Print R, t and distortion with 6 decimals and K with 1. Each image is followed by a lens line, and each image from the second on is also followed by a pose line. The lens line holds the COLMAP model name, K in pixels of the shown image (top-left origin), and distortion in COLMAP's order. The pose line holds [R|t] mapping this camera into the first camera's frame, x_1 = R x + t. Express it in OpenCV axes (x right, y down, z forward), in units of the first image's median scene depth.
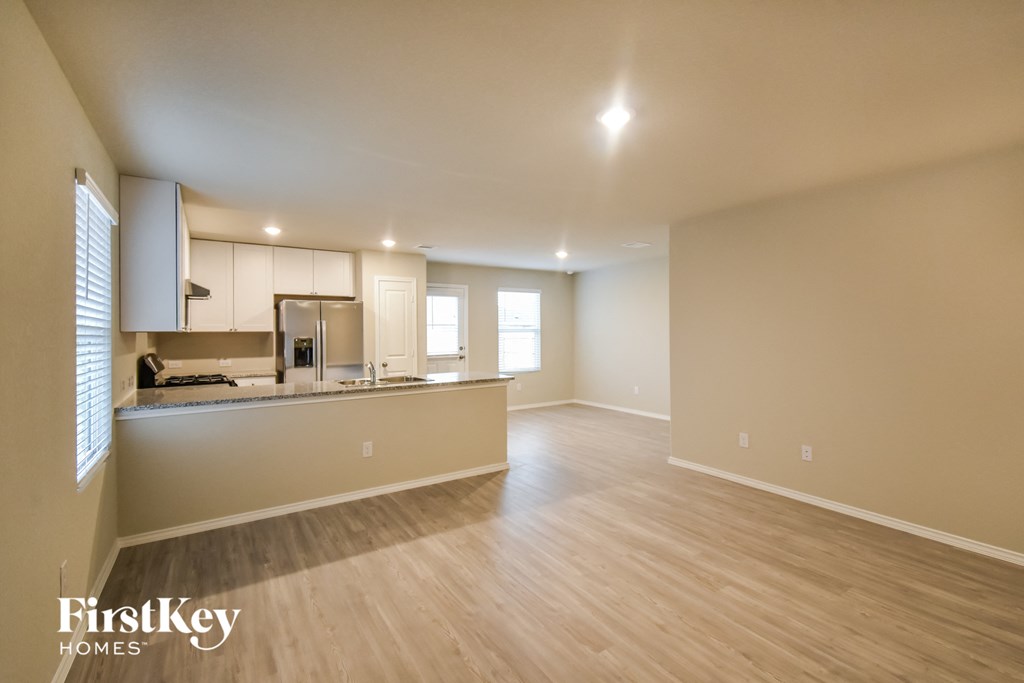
lens RADIAL K [[457.1, 0, 511.5], [0, 457.1, 336.2], [0, 0, 1]] dist [0.012223, -0.001447]
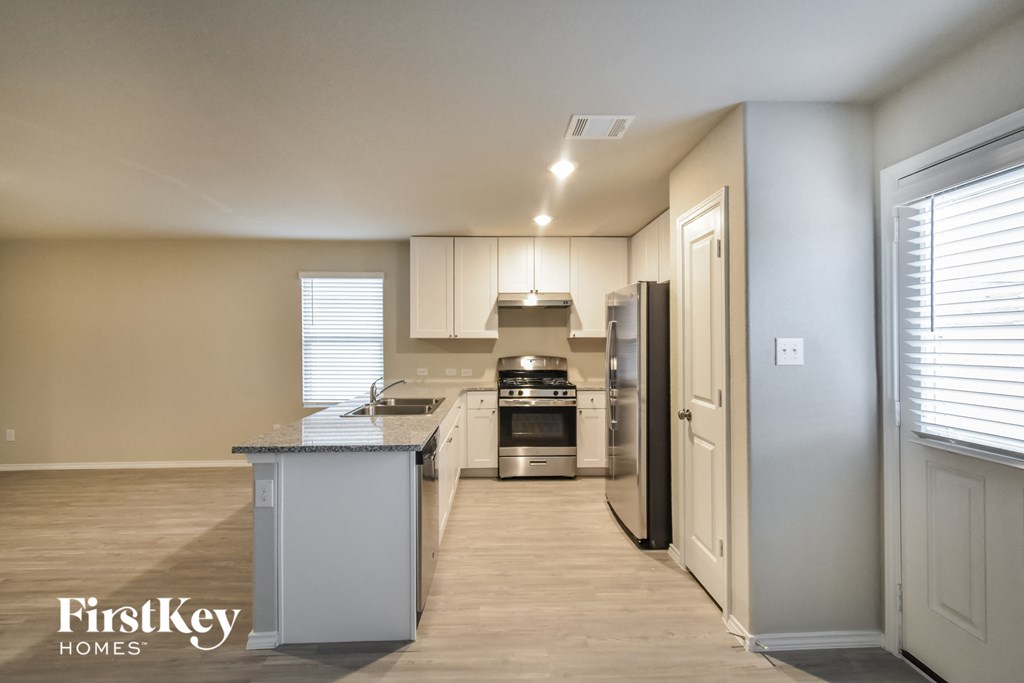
lens RADIAL K [[457.1, 0, 509.3], [0, 457.1, 334.1], [0, 0, 1]] dist [0.012223, -0.001447]
pose [[-0.527101, 0.000164, -0.849803, 0.448764], [-0.001322, 0.999999, 0.001013, -0.033392], [0.849802, 0.001657, -0.527100, 2.692422]]
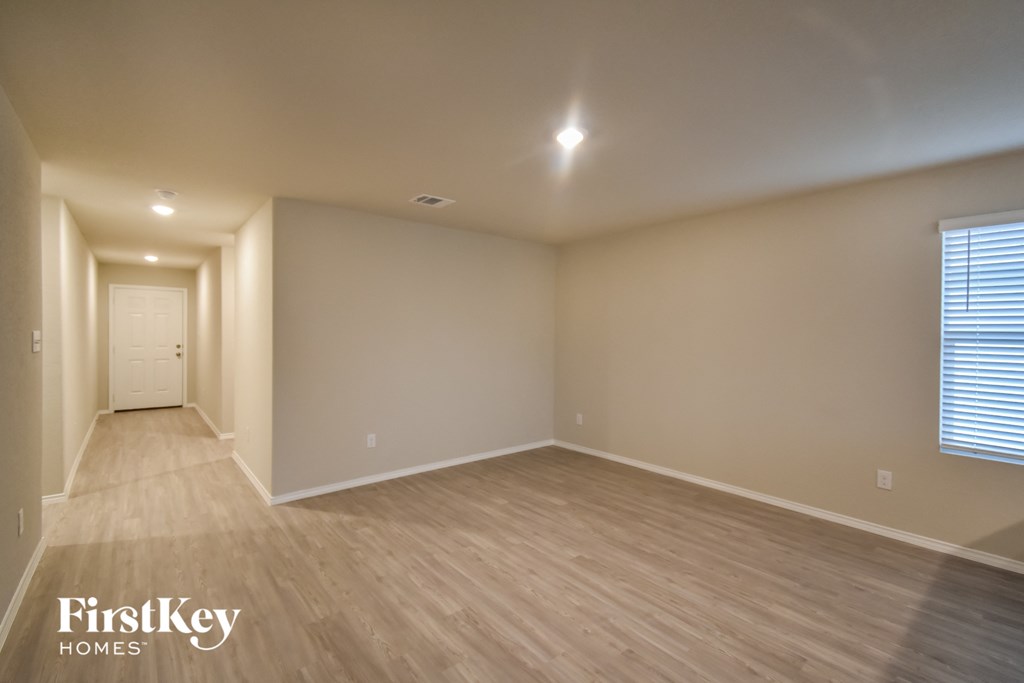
lens RADIAL K [[457.1, 0, 510.2], [0, 457.1, 337.1], [0, 0, 1]] dist [0.012223, -0.001447]
pose [[-0.993604, -0.001281, -0.112915, 0.452459], [-0.004213, 0.999660, 0.025730, -0.031065], [0.112844, 0.026041, -0.993271, 1.898163]]
